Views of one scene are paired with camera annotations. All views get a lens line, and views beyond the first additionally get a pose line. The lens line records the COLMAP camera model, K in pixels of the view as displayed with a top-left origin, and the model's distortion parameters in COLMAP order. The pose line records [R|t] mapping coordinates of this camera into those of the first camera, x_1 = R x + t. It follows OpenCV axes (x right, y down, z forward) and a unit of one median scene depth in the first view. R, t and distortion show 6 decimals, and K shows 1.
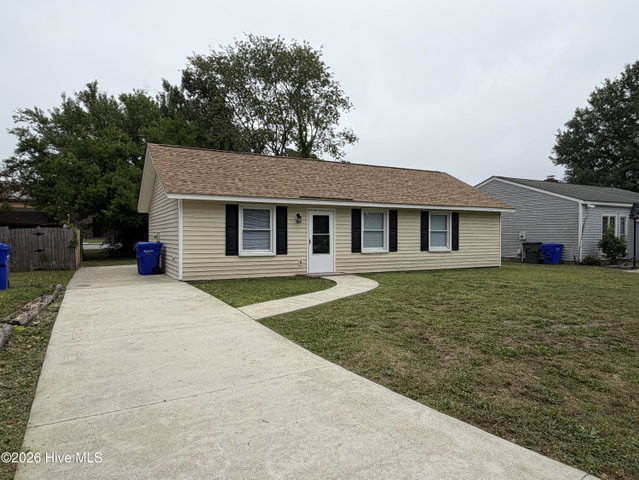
lens RADIAL K [[457.6, 0, 313.0], [0, 457.6, 242.3], [0, 0, 1]] dist [-0.008055, -0.004190]
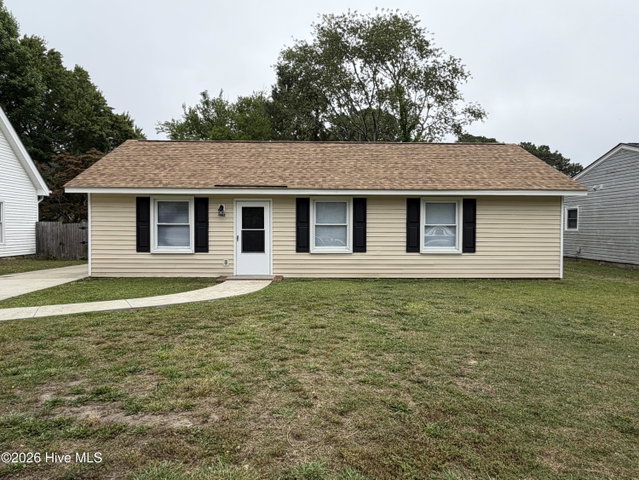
lens RADIAL K [[457.6, 0, 320.2], [0, 457.6, 236.8], [0, 0, 1]] dist [-0.008055, -0.004190]
pose [[0.877597, 0.008365, -0.479325, 0.475178], [-0.009906, 0.999951, -0.000688, -0.004072], [0.479296, 0.005352, 0.877637, 0.288334]]
